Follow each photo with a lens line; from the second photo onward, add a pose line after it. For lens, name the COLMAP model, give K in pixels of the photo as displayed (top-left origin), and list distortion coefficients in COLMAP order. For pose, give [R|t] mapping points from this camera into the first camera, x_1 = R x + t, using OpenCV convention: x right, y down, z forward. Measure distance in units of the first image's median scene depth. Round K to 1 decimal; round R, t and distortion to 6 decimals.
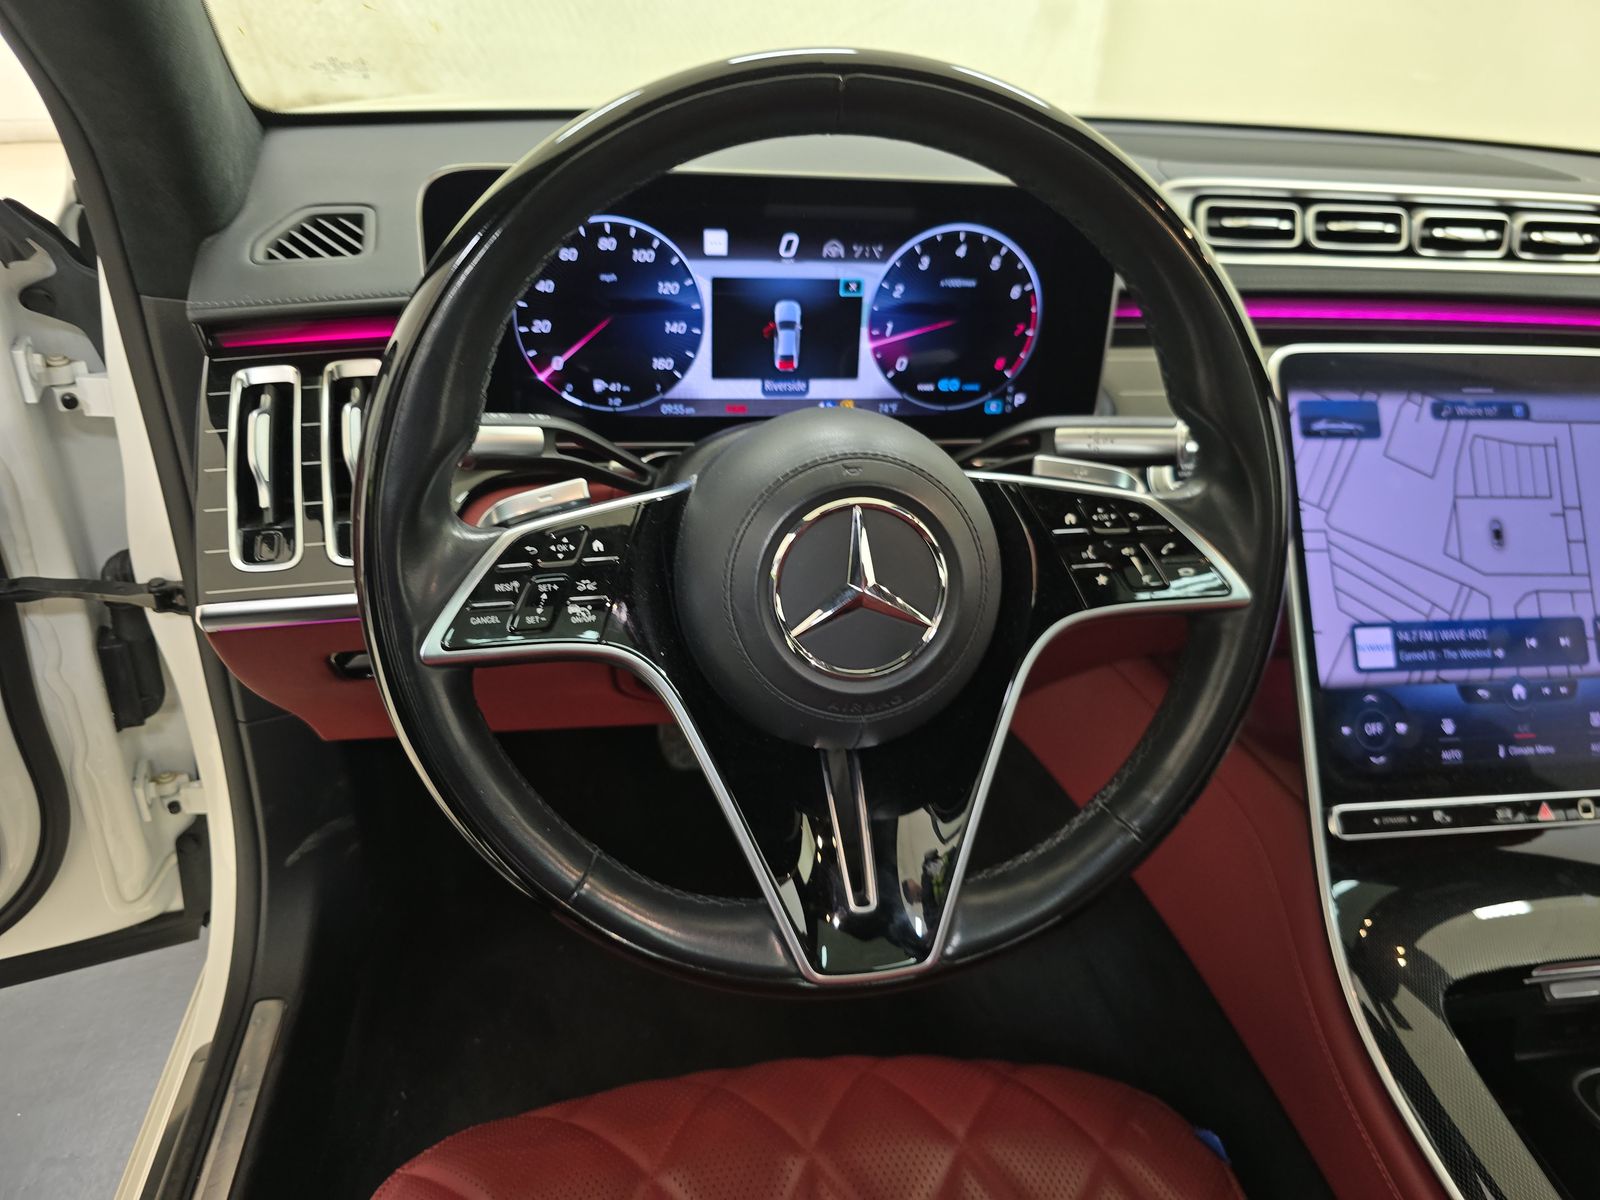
lens RADIAL K [[1084.3, 0, 804.0], [0, 1084.3, 609.6], [0, 0, 1]] dist [0.042082, -0.052439]
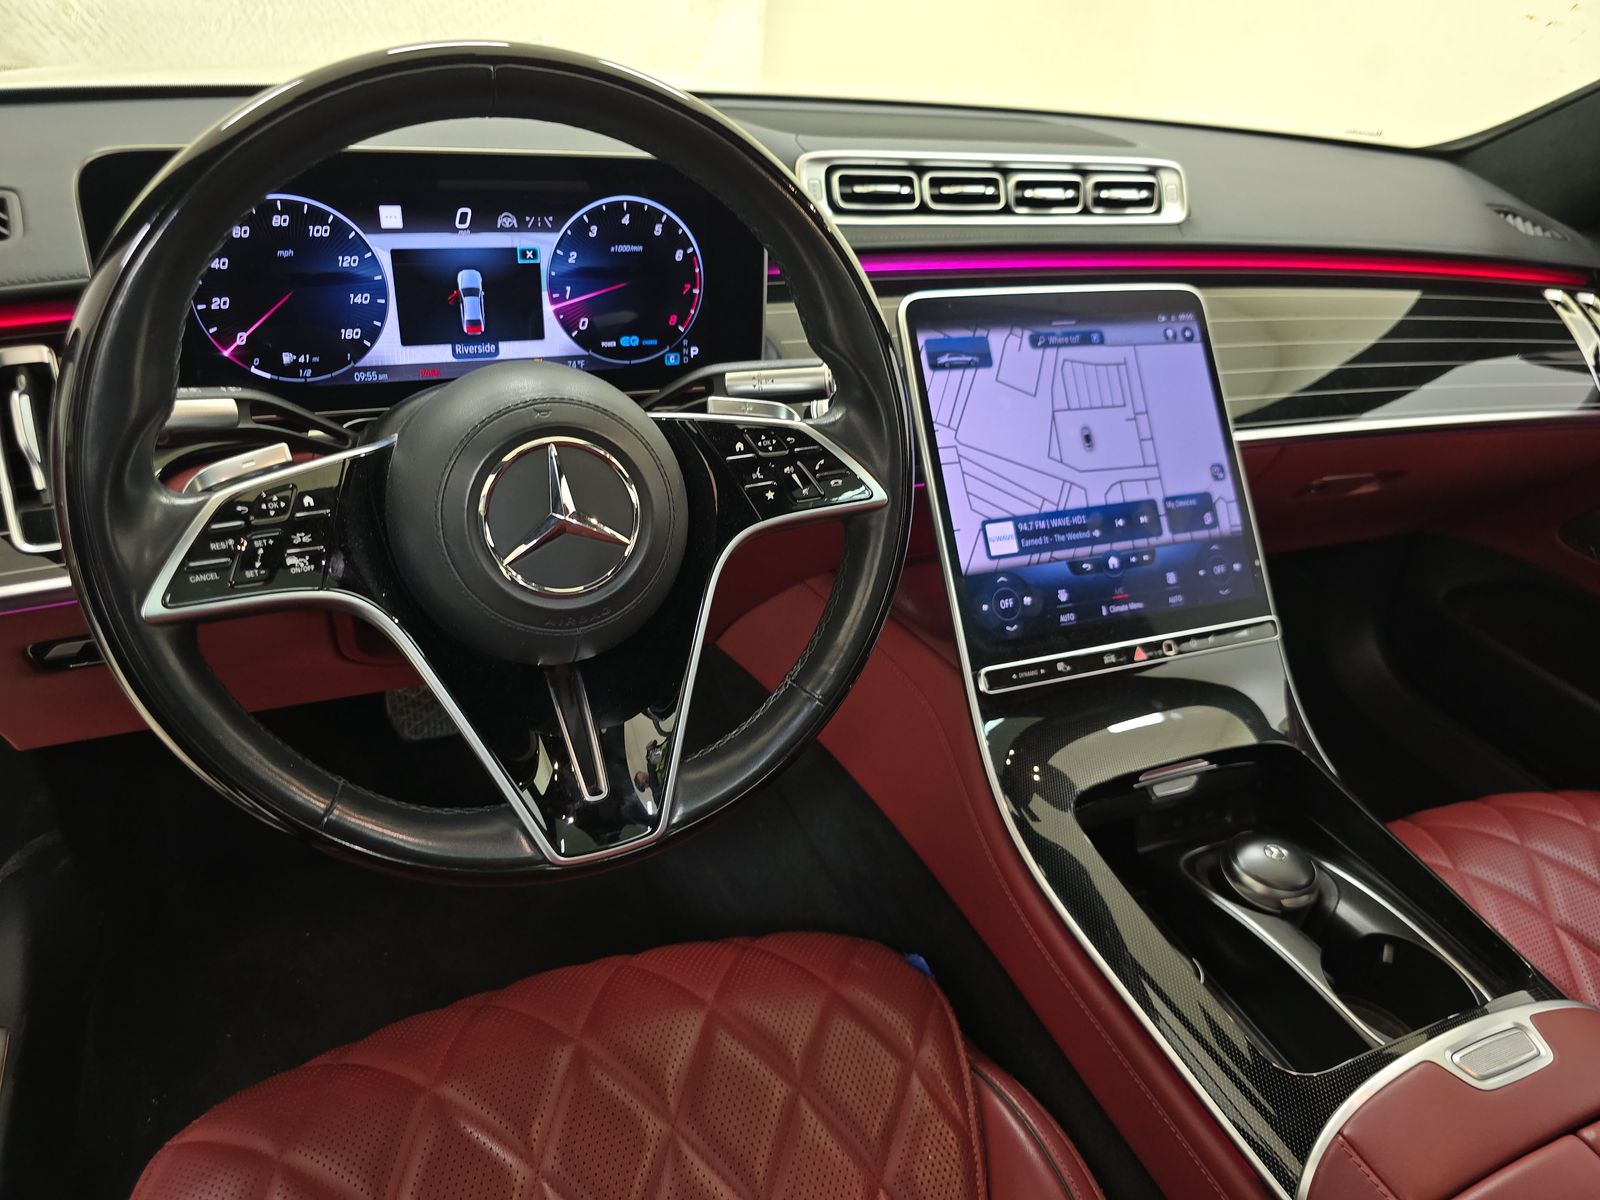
lens RADIAL K [[1102.9, 0, 800.0], [0, 1102.9, 600.0], [0, 0, 1]] dist [0.053120, -0.061583]
pose [[0.965741, -0.109784, 0.235141, 0.007889], [0.107515, 0.993949, 0.022490, 0.052444], [-0.236187, 0.003562, 0.971701, -0.145726]]
